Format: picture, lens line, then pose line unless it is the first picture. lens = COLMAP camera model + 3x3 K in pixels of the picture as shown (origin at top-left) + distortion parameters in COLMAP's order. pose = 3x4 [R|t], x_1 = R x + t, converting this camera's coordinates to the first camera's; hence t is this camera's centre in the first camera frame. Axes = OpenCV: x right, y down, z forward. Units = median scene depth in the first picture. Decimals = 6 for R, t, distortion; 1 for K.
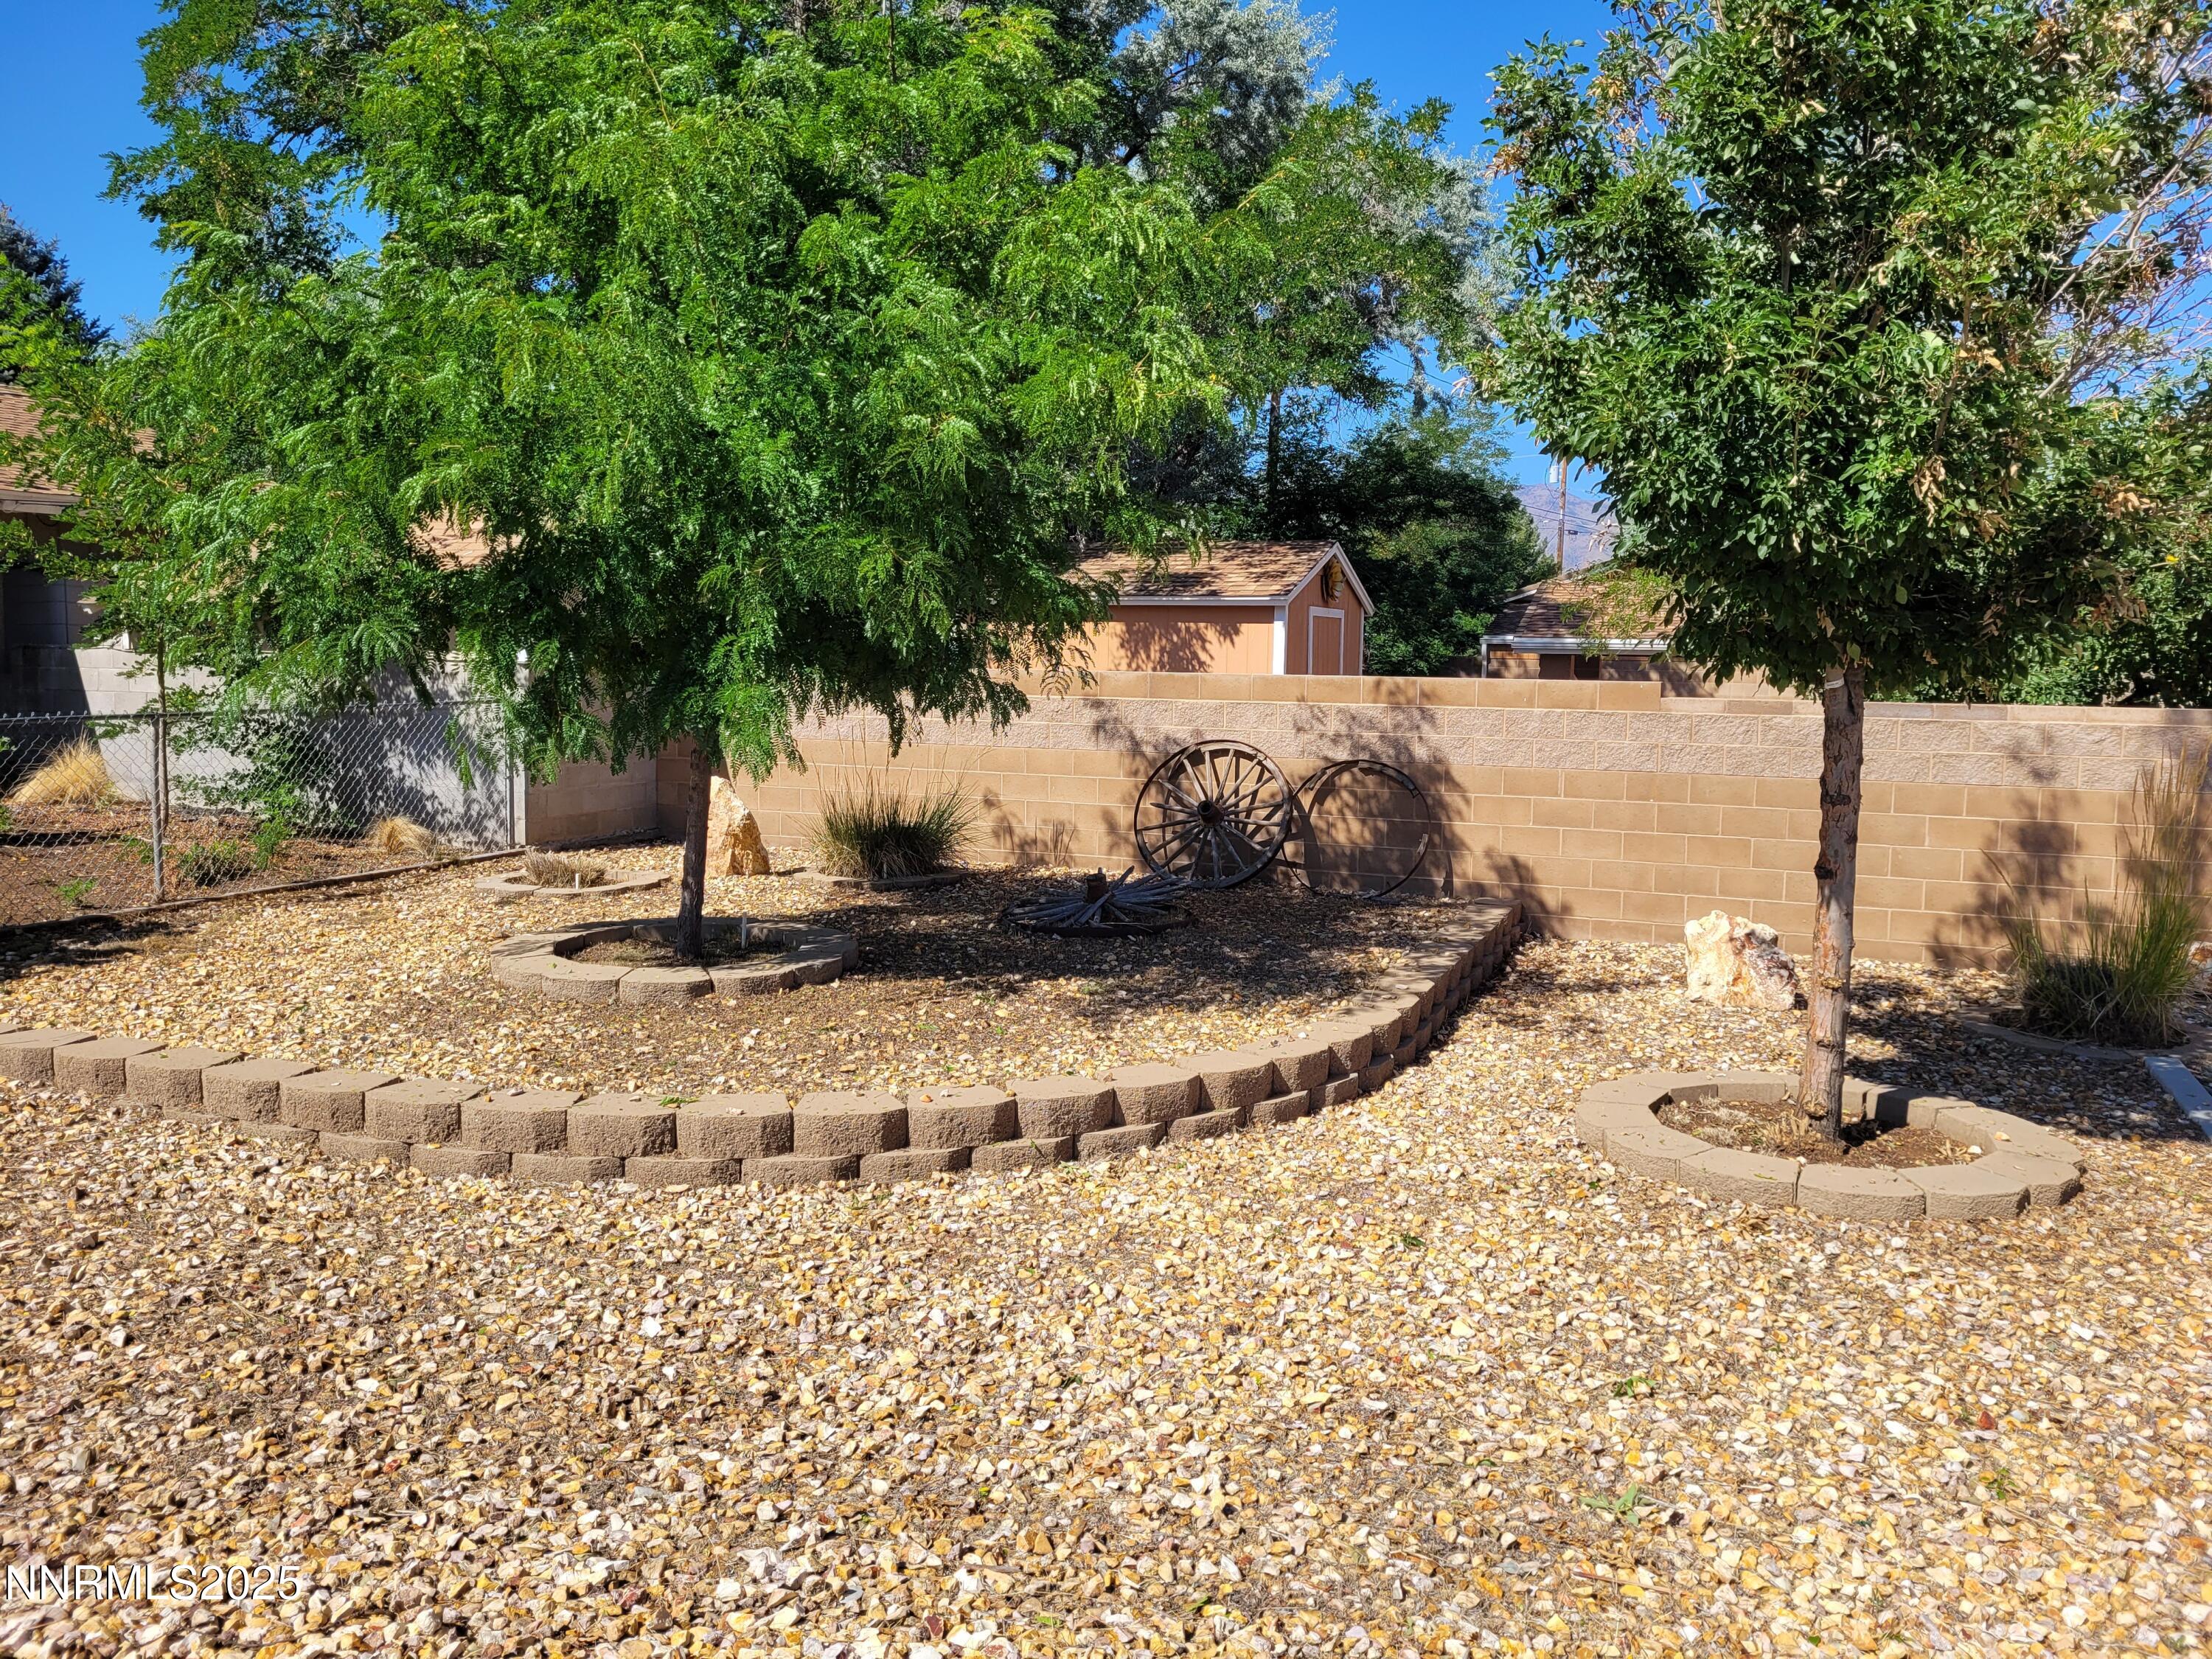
lens RADIAL K [[1679.5, 0, 1115.4], [0, 1679.5, 815.7], [0, 0, 1]] dist [0.065534, -0.006621]
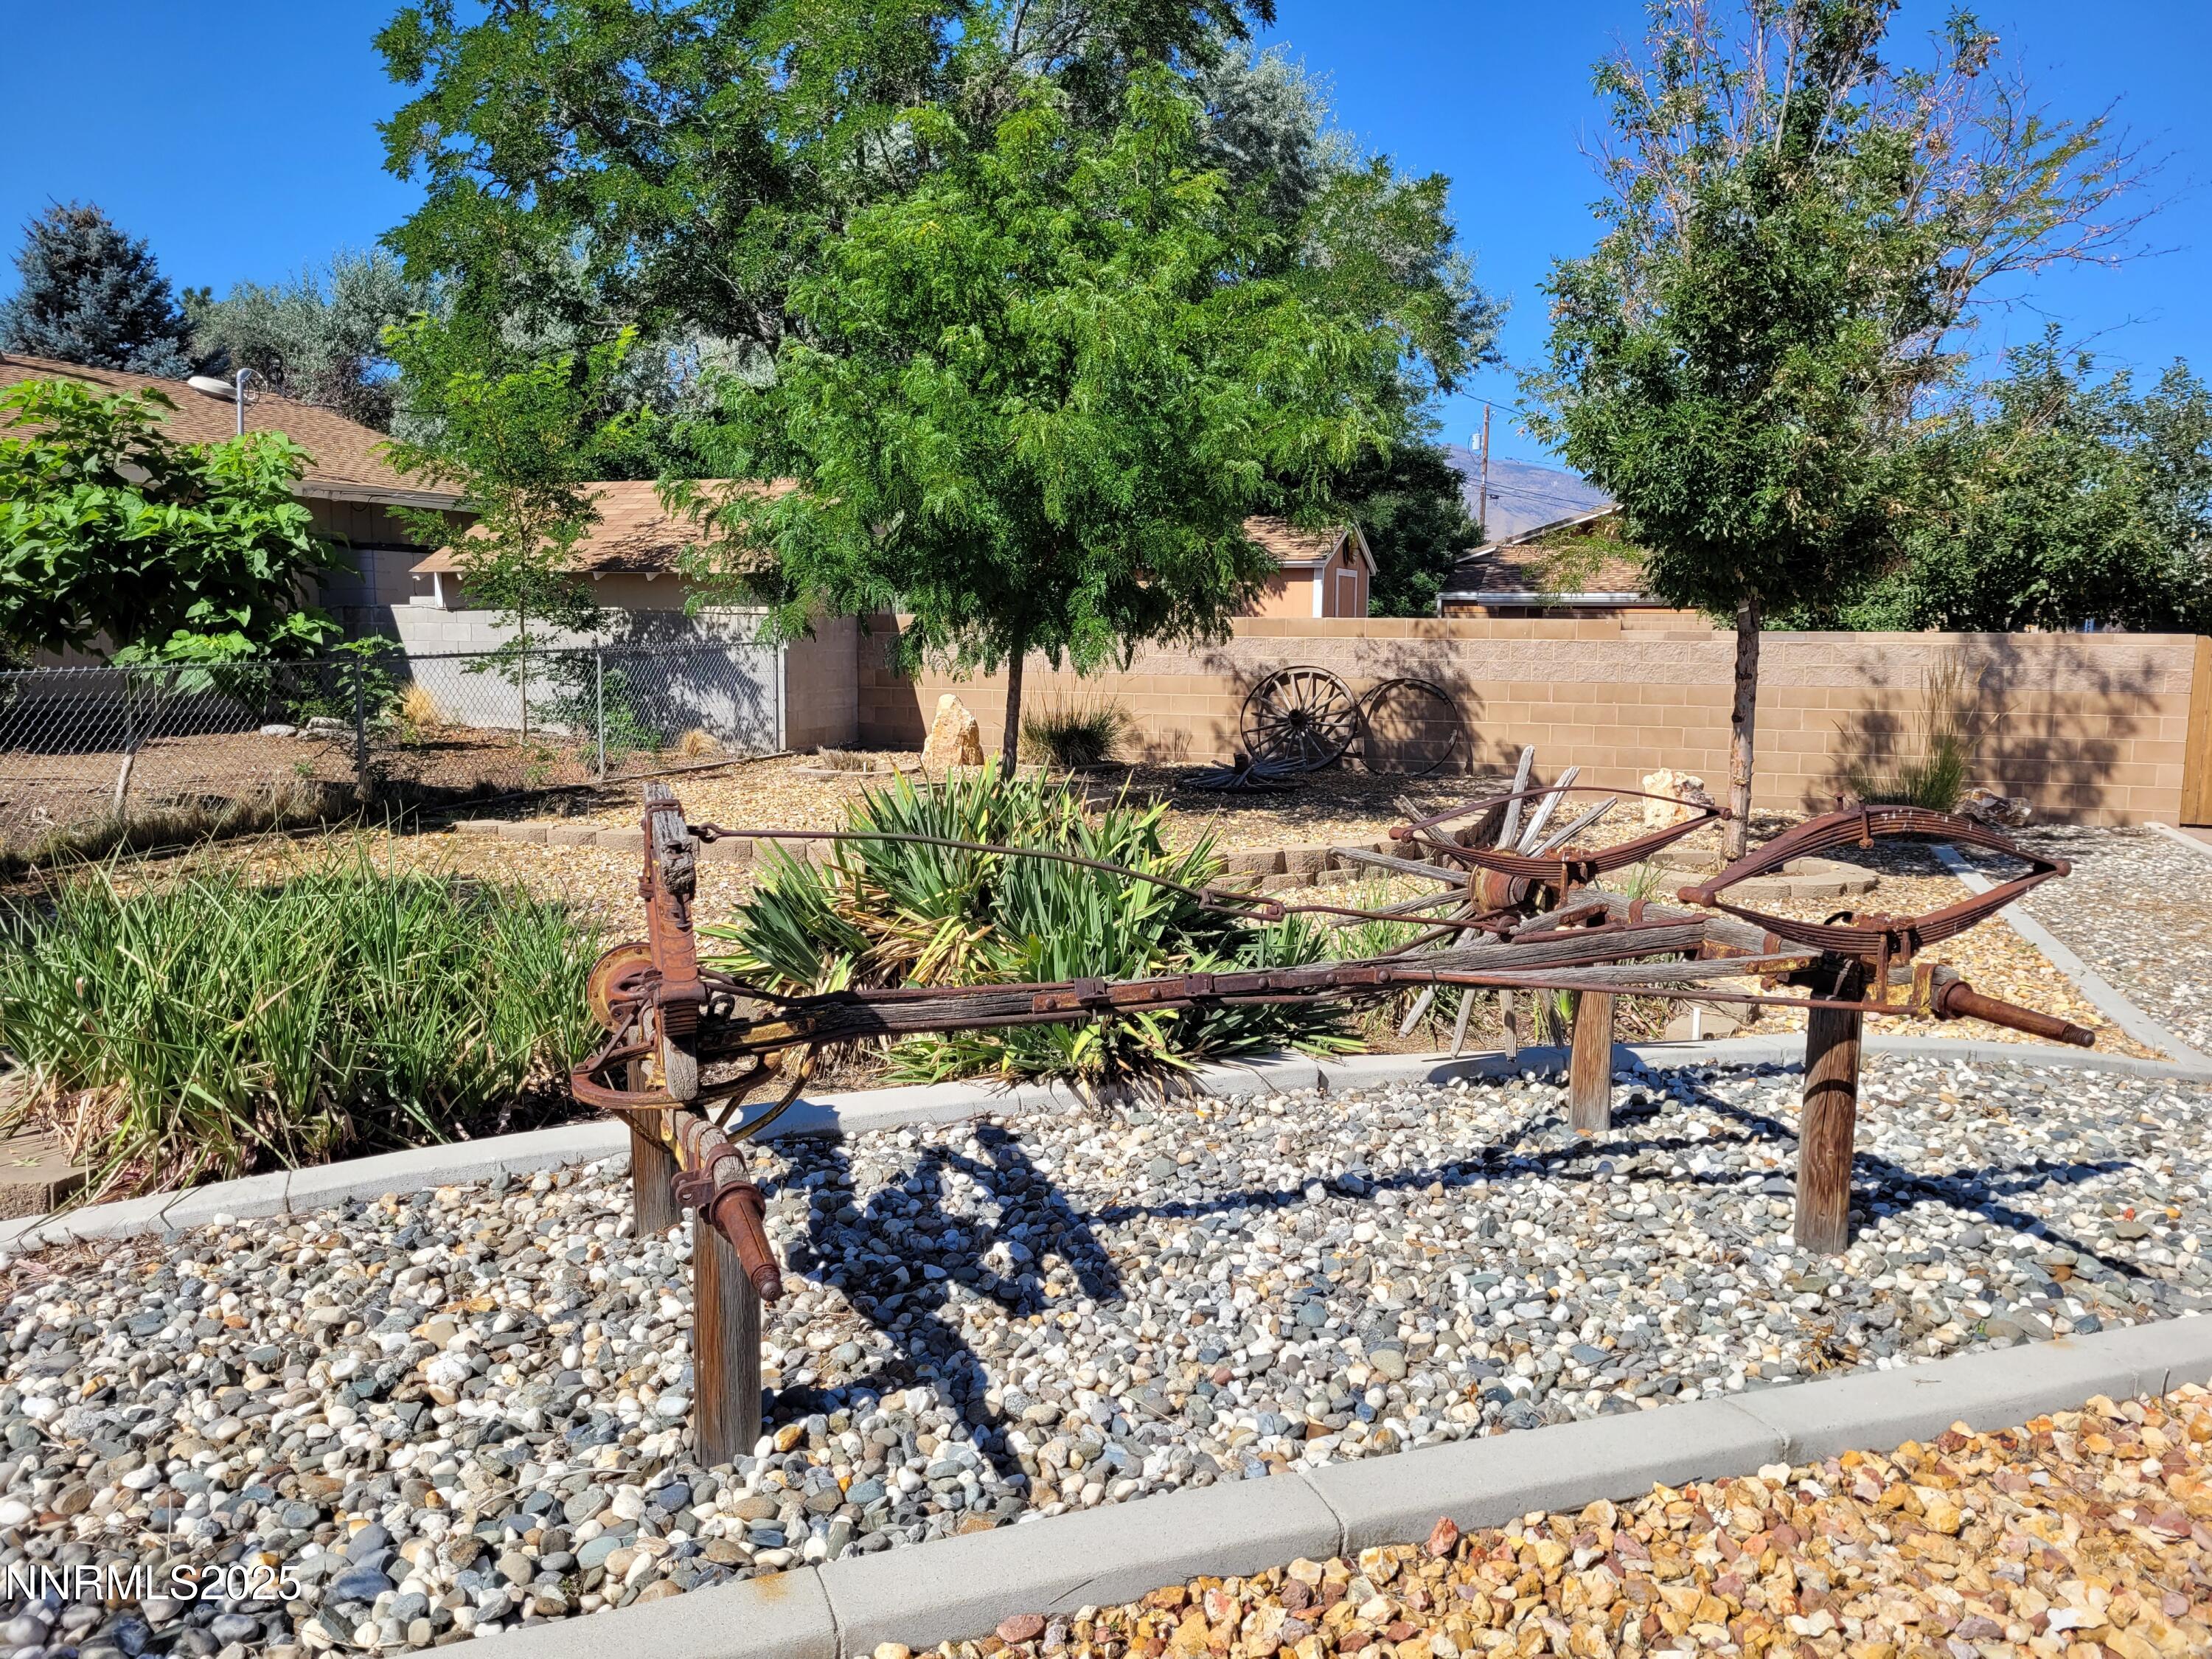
lens RADIAL K [[1679.5, 0, 1097.5], [0, 1679.5, 843.1], [0, 0, 1]] dist [0.065534, -0.006621]
pose [[0.999037, -0.013307, 0.041804, -0.168060], [0.011715, 0.999206, 0.038081, 0.046446], [-0.042278, -0.037554, 0.998400, -0.383855]]
